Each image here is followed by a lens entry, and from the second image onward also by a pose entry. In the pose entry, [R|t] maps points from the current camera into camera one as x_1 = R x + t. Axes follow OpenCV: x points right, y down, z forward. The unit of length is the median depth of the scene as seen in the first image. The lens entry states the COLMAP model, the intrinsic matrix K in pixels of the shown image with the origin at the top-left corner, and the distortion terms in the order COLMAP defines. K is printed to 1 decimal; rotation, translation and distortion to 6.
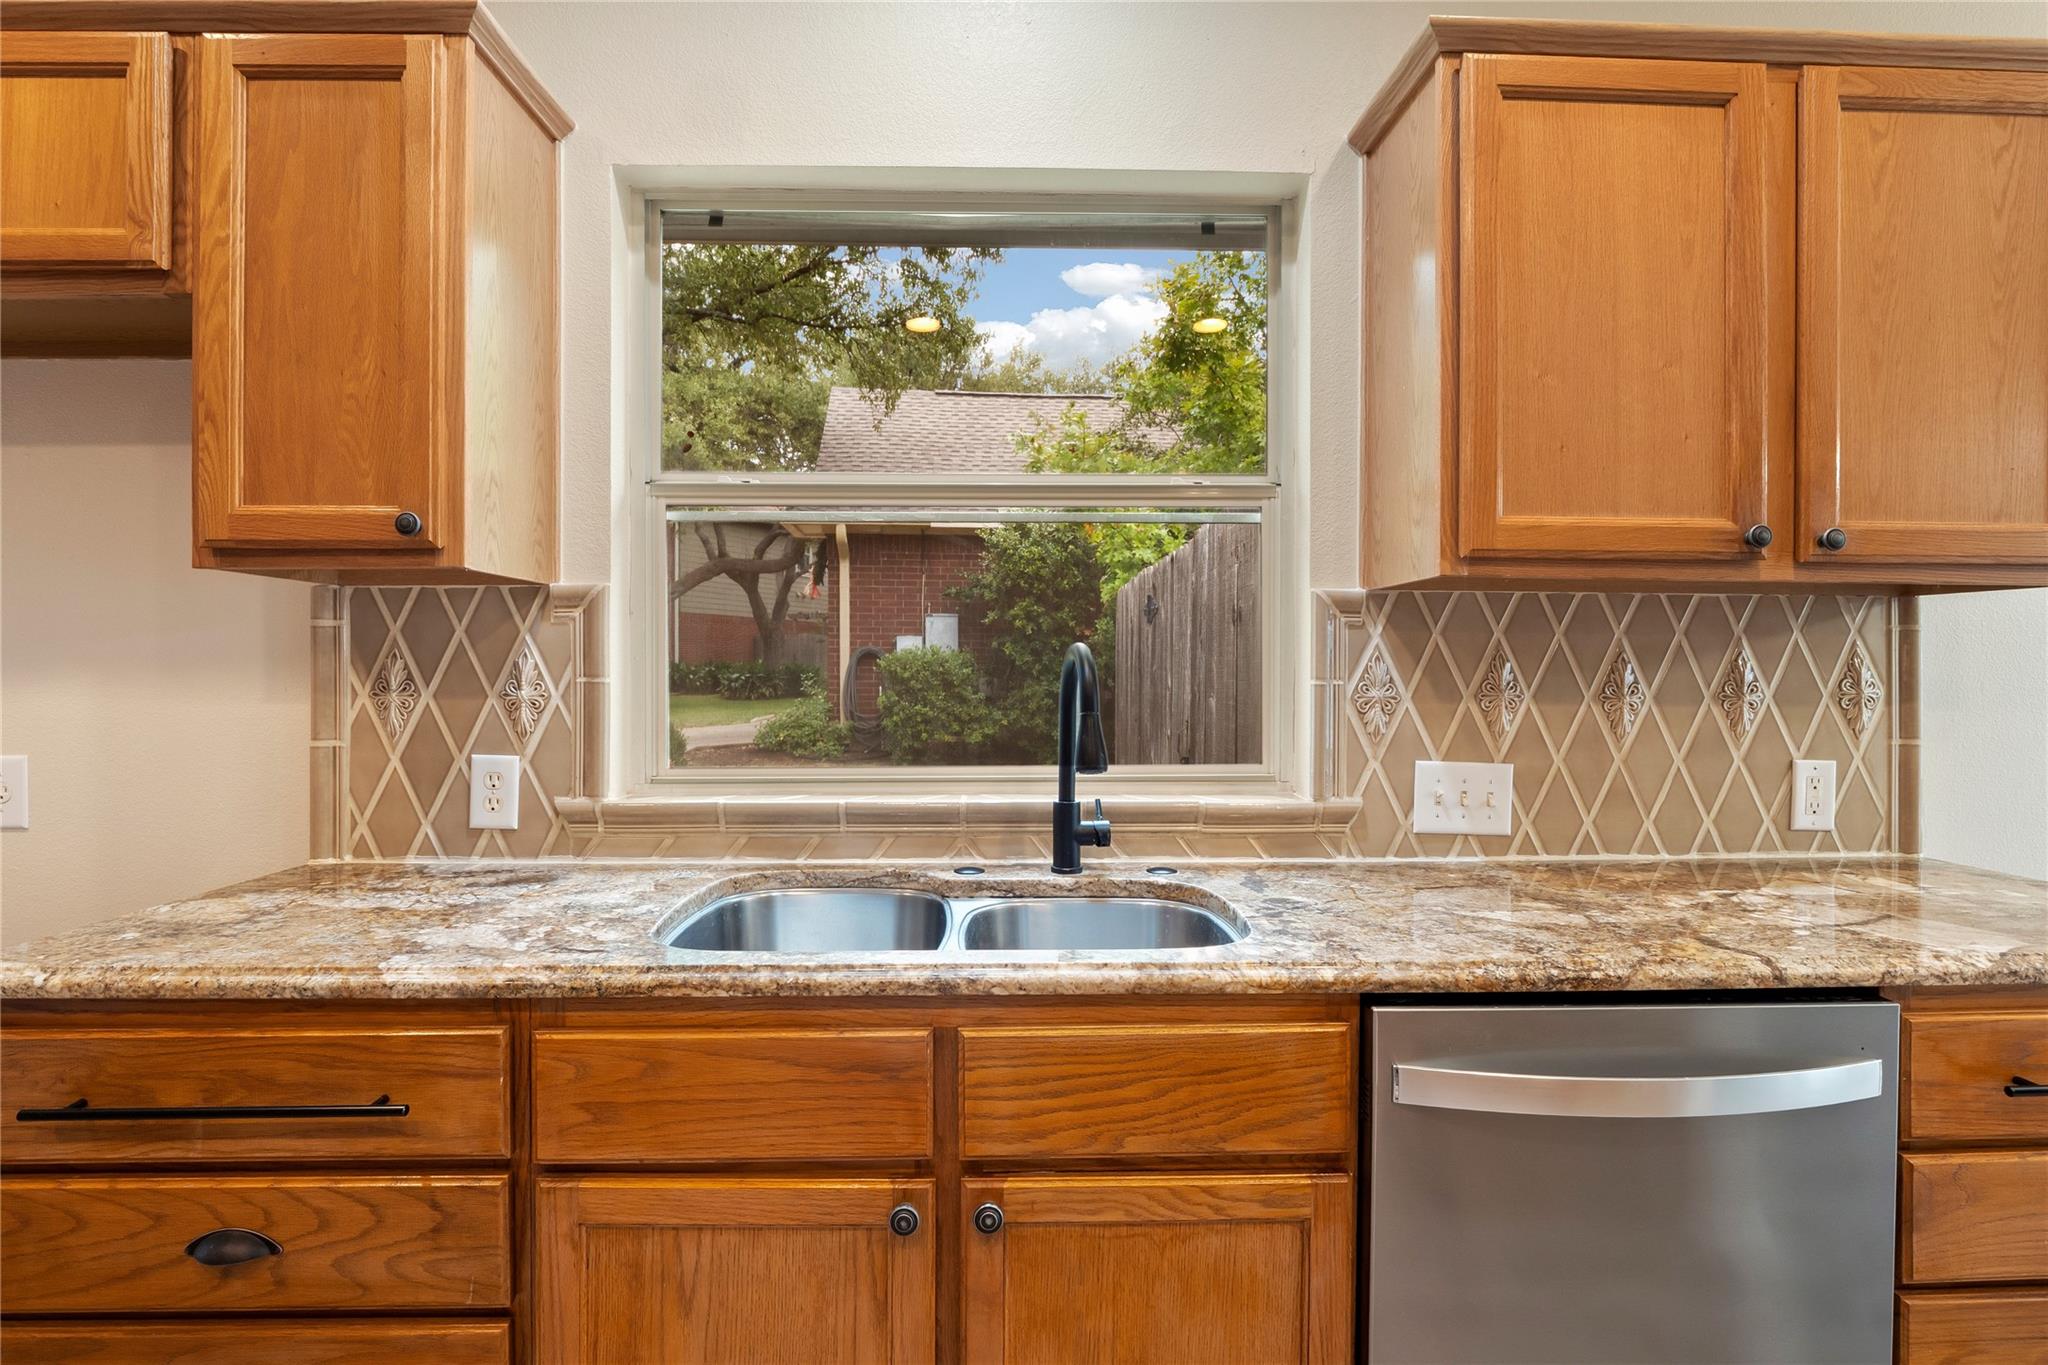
lens RADIAL K [[1011.6, 0, 1018.5], [0, 1011.6, 676.2], [0, 0, 1]] dist [-0.009451, -0.001659]
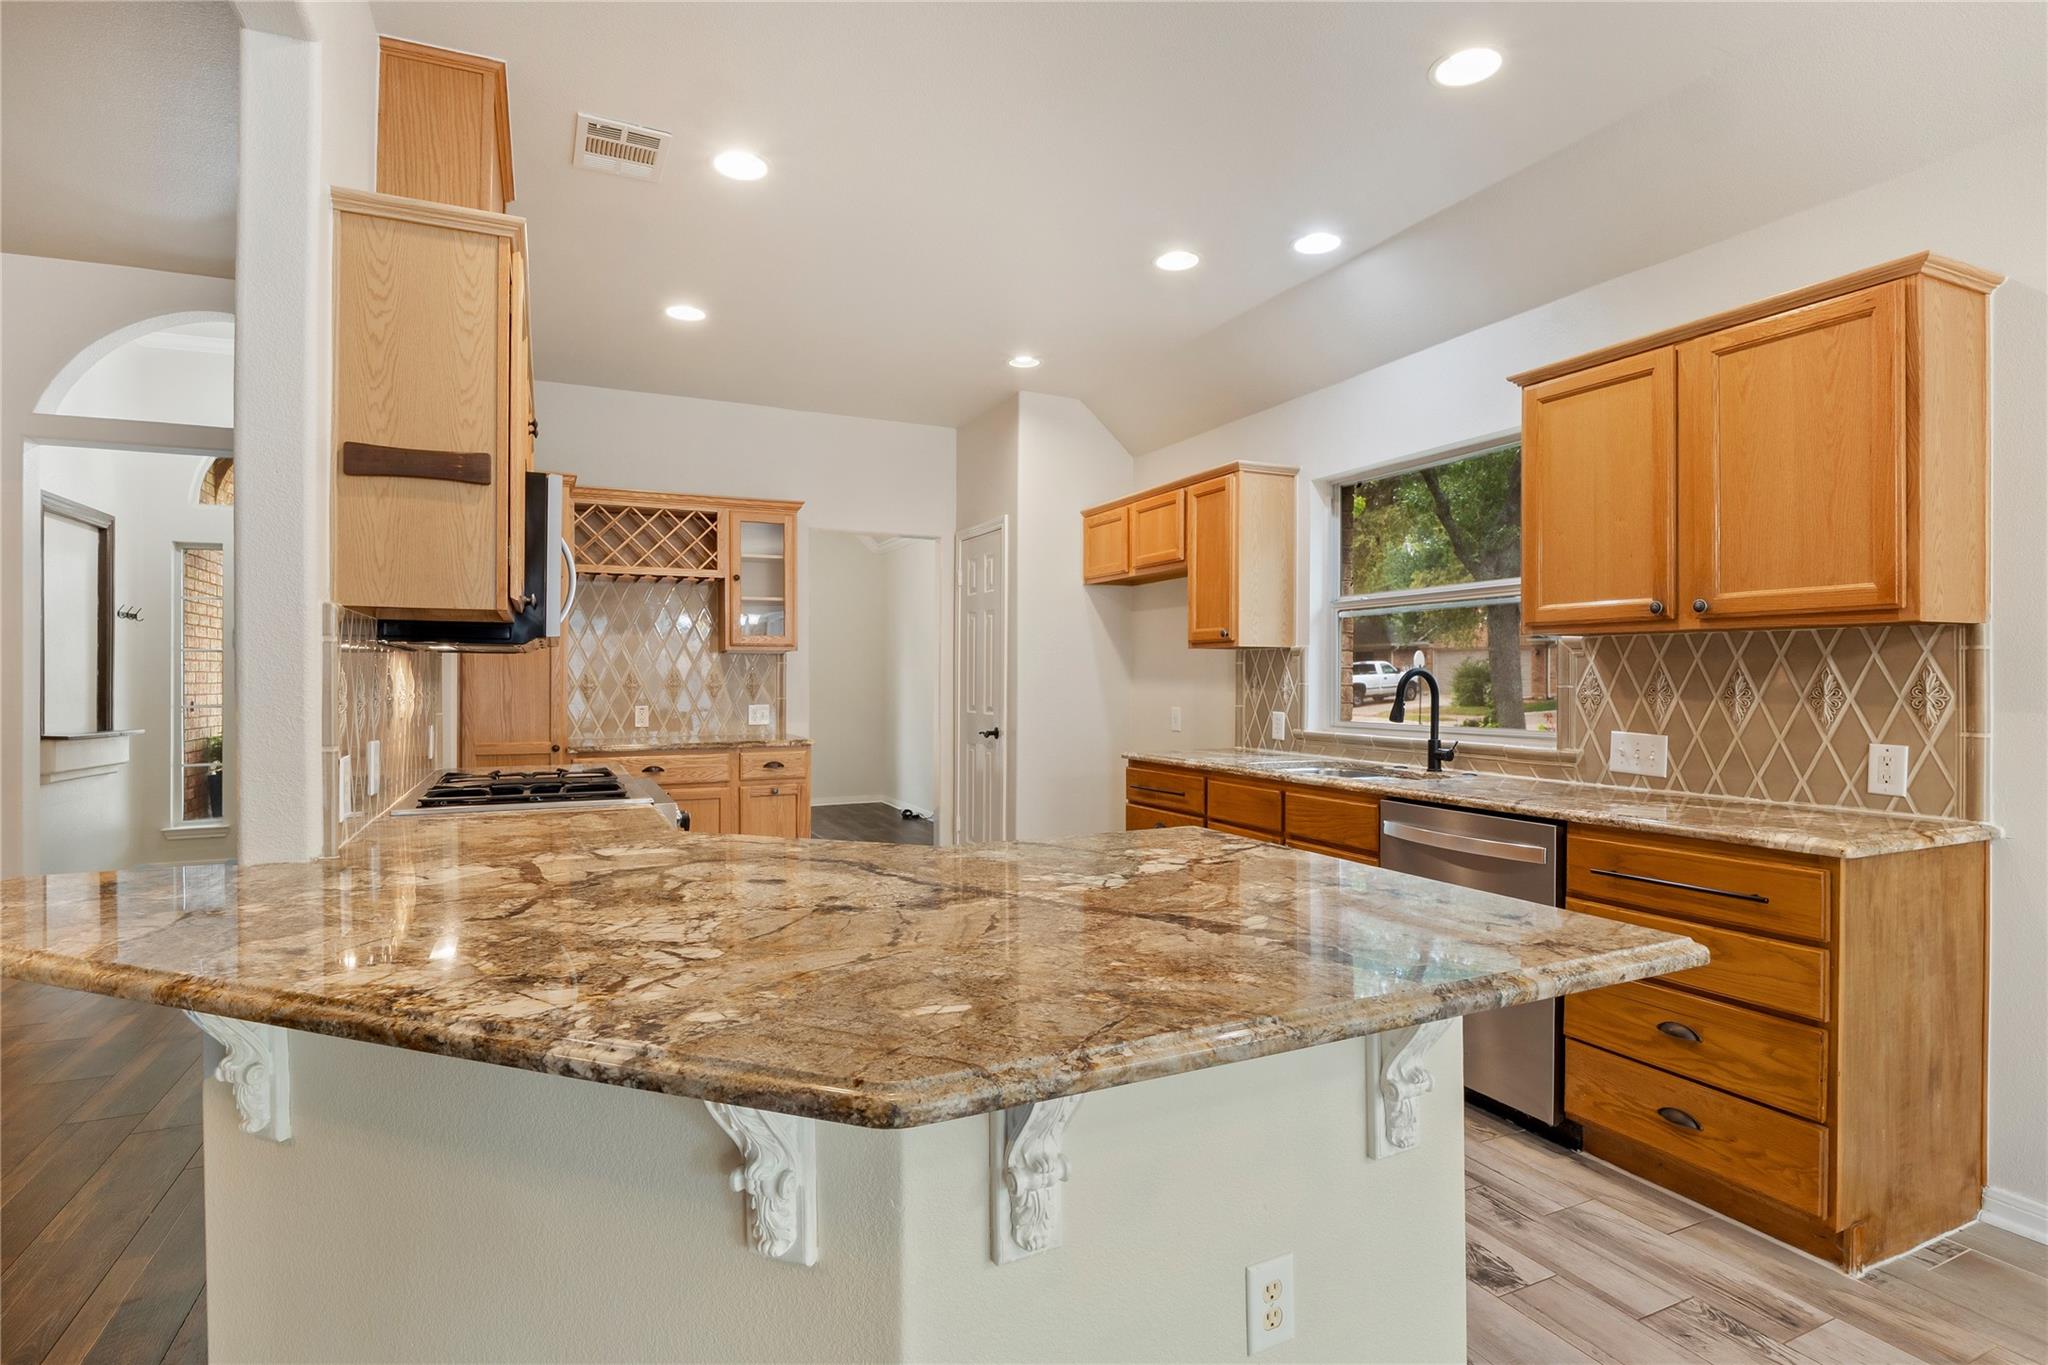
lens RADIAL K [[1011.6, 0, 1018.5], [0, 1011.6, 676.2], [0, 0, 1]] dist [-0.009451, -0.001659]
pose [[0.396336, -0.003189, -0.918100, 1.607572], [-0.004113, 0.999978, -0.005249, 0.001134], [0.918096, 0.005856, 0.396314, -0.662491]]
